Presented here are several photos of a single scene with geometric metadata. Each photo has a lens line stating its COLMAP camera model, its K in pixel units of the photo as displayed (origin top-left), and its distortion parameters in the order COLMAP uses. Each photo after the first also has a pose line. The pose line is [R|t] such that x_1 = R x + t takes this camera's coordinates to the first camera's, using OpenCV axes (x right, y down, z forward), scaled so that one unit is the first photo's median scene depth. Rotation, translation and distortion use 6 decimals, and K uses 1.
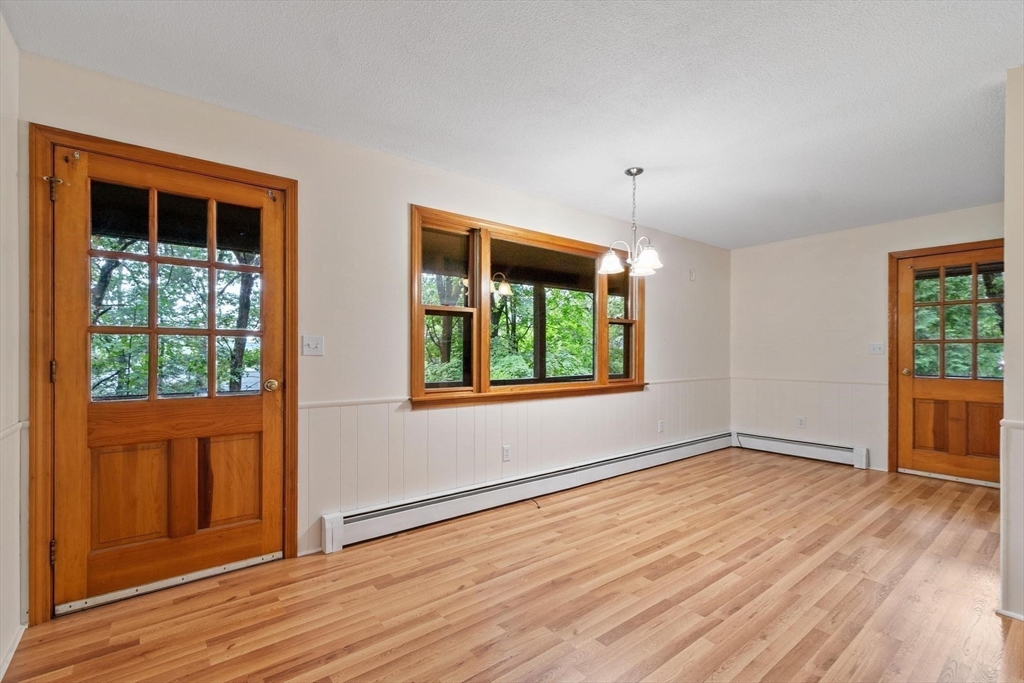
lens RADIAL K [[450.0, 0, 501.6], [0, 450.0, 350.5], [0, 0, 1]] dist [0.001038, 0.000222]
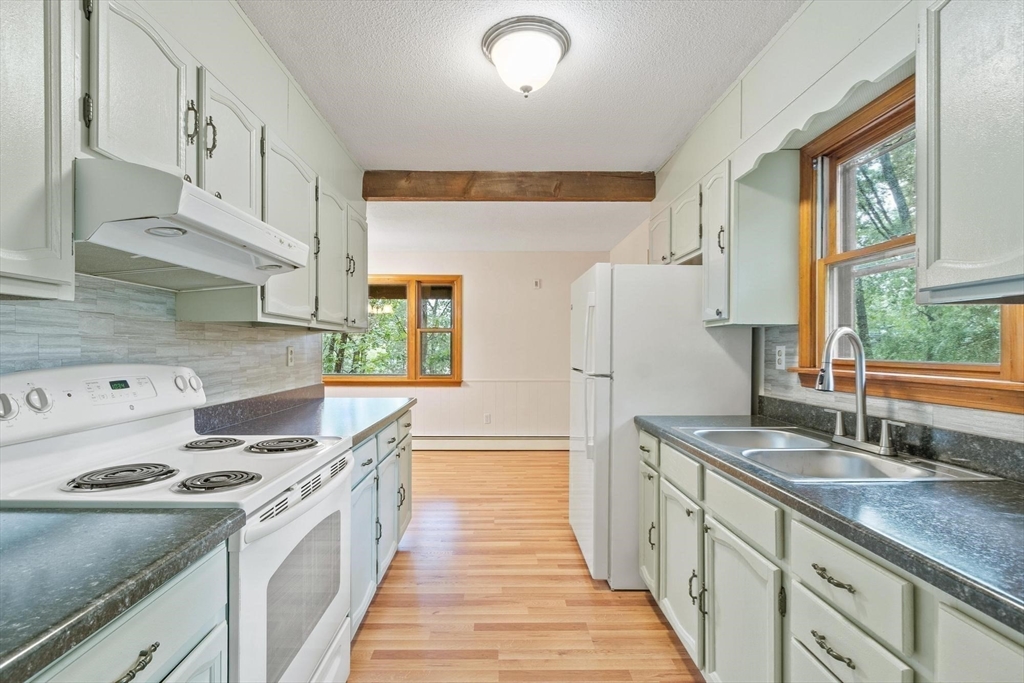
lens RADIAL K [[473.3, 0, 512.0], [0, 473.3, 341.5], [0, 0, 1]] dist [-0.000042, -0.000011]
pose [[0.798947, -0.006933, -0.601362, 1.942499], [0.000379, 0.999939, -0.011025, -0.031231], [0.601402, 0.008581, 0.798901, 0.089029]]
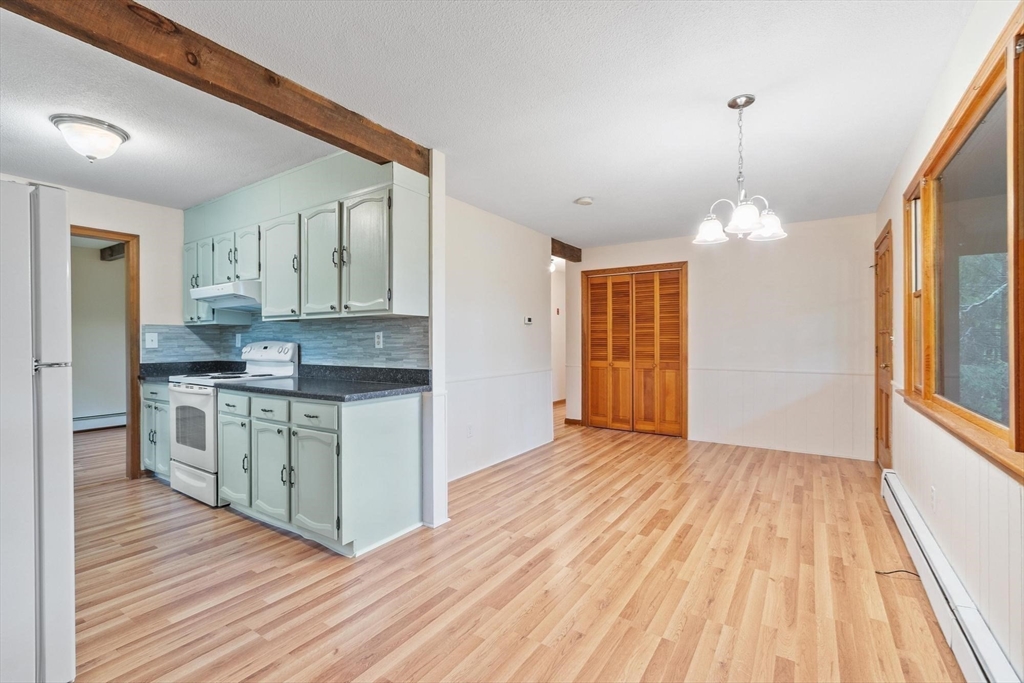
lens RADIAL K [[451.8, 0, 484.4], [0, 451.8, 342.0], [0, 0, 1]] dist [0.000049, -0.000031]
pose [[-0.961524, 0.002373, -0.274712, 1.015211], [0.002779, 0.999996, -0.001089, -0.004568], [0.274708, -0.001811, -0.961526, 1.792774]]
